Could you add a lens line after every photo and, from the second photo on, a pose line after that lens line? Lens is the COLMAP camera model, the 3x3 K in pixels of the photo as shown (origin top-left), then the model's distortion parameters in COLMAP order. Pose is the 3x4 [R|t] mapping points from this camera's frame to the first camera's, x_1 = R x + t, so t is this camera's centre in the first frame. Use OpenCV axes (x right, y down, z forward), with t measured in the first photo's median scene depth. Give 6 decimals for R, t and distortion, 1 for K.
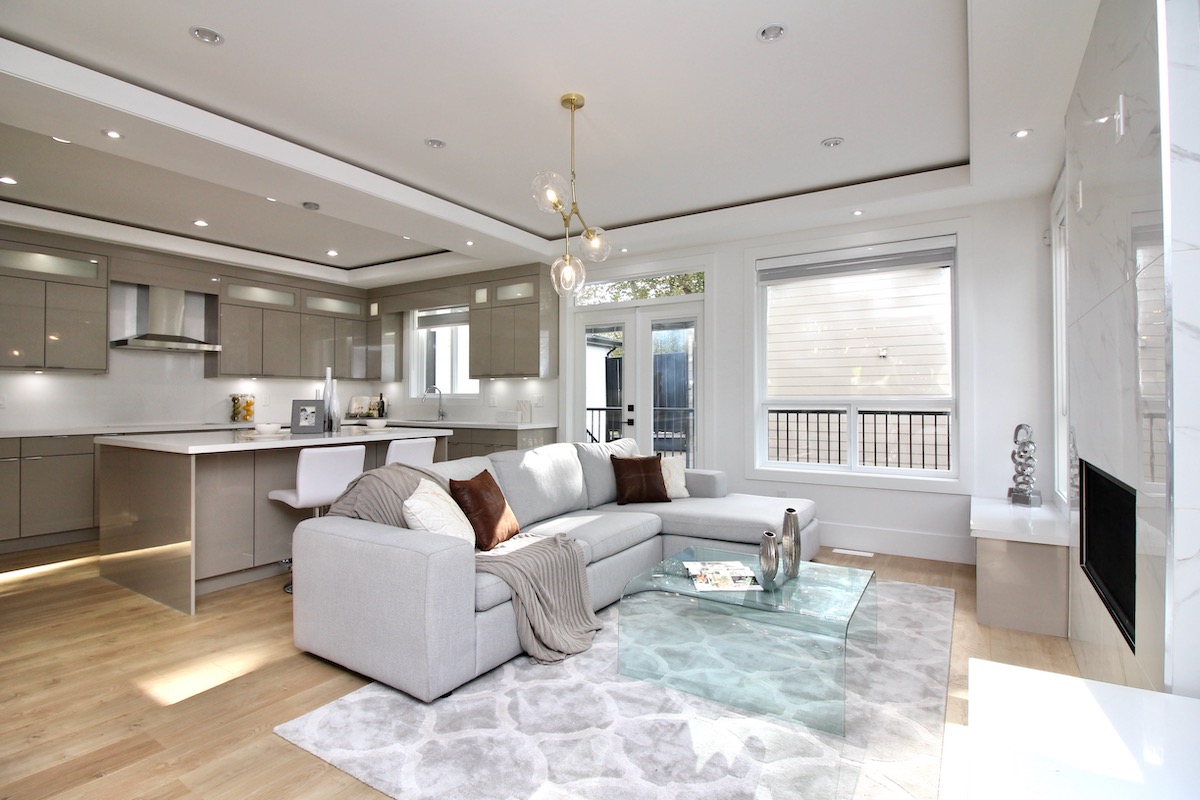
lens RADIAL K [[579.8, 0, 605.5], [0, 579.8, 392.2], [0, 0, 1]] dist [-0.021750, -0.000999]
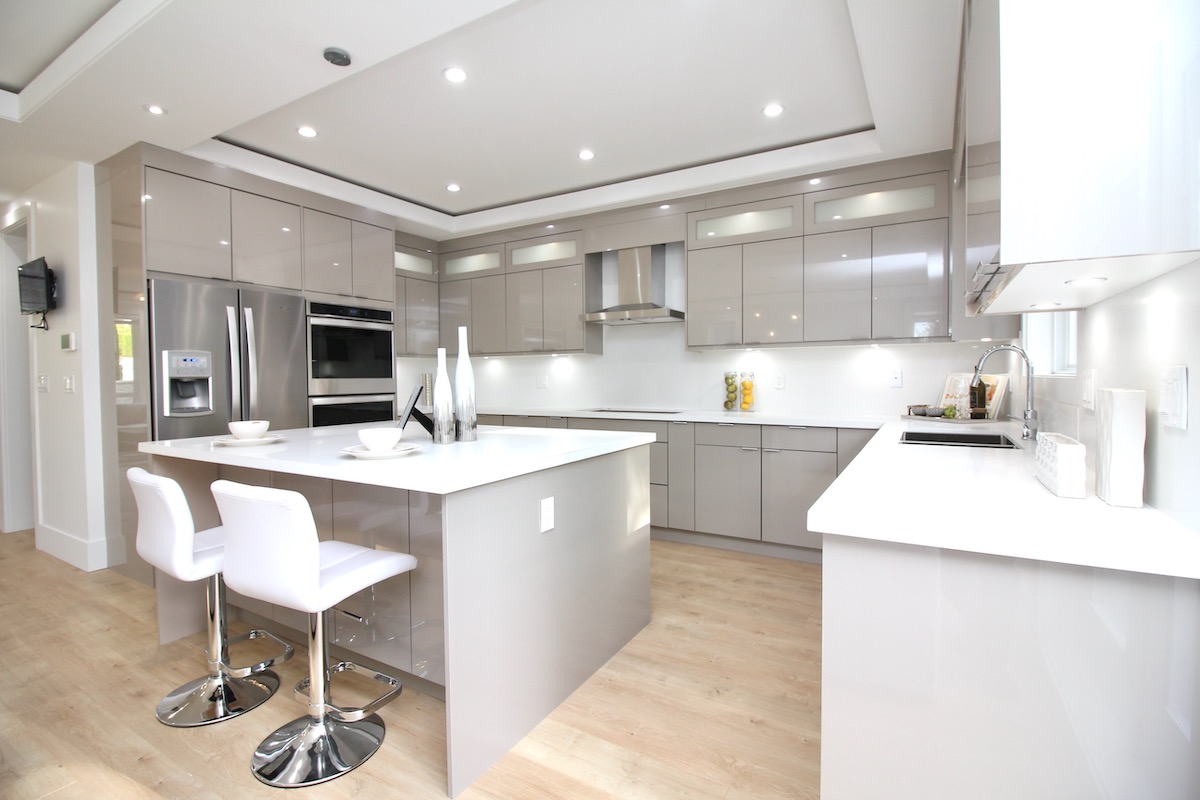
lens RADIAL K [[553.7, 0, 603.4], [0, 553.7, 388.3], [0, 0, 1]] dist [-0.001641, -0.010622]
pose [[0.031730, 0.020278, -0.999291, 0.045148], [0.018521, 0.999611, 0.020872, 0.005820], [0.999325, -0.019170, 0.031342, 0.818215]]
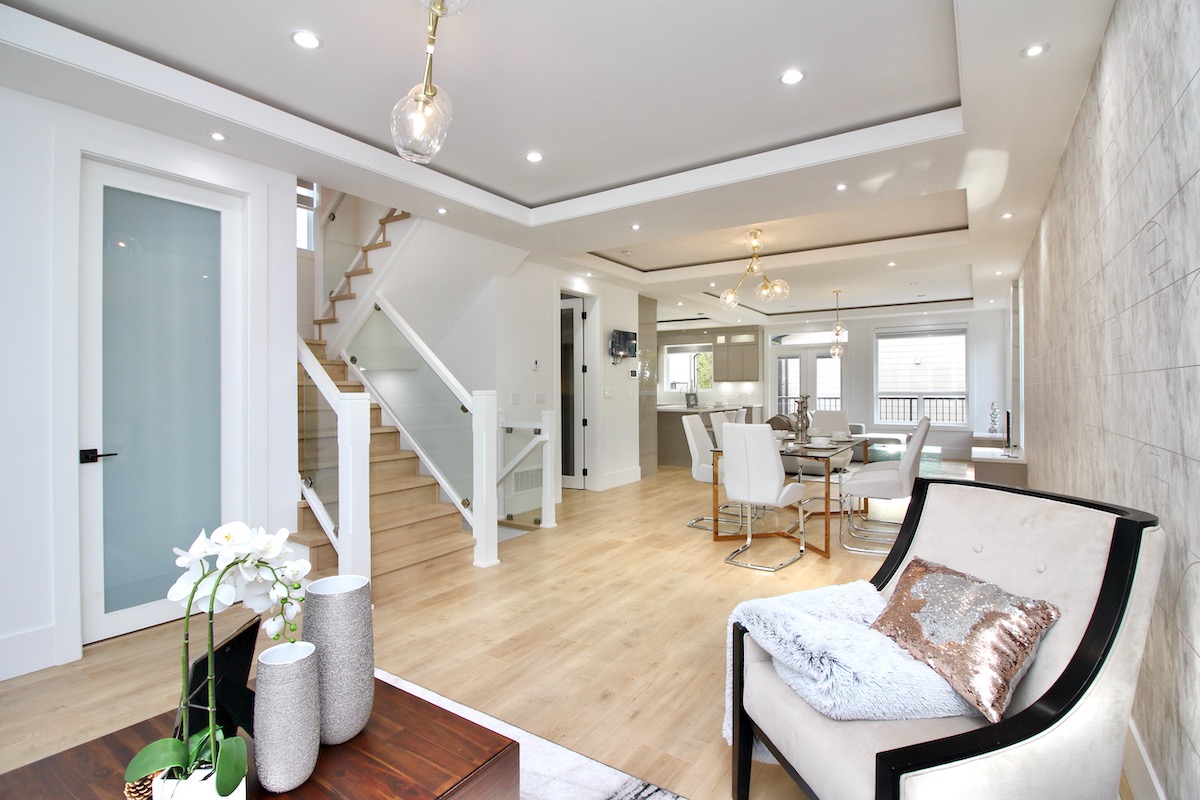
lens RADIAL K [[553.7, 0, 611.2], [0, 553.7, 392.2], [0, 0, 1]] dist [-0.001641, -0.010622]
pose [[0.999705, -0.003301, -0.024054, -0.547609], [0.003688, 0.999864, 0.016081, -0.020342], [0.023997, -0.016165, 0.999581, -0.894660]]
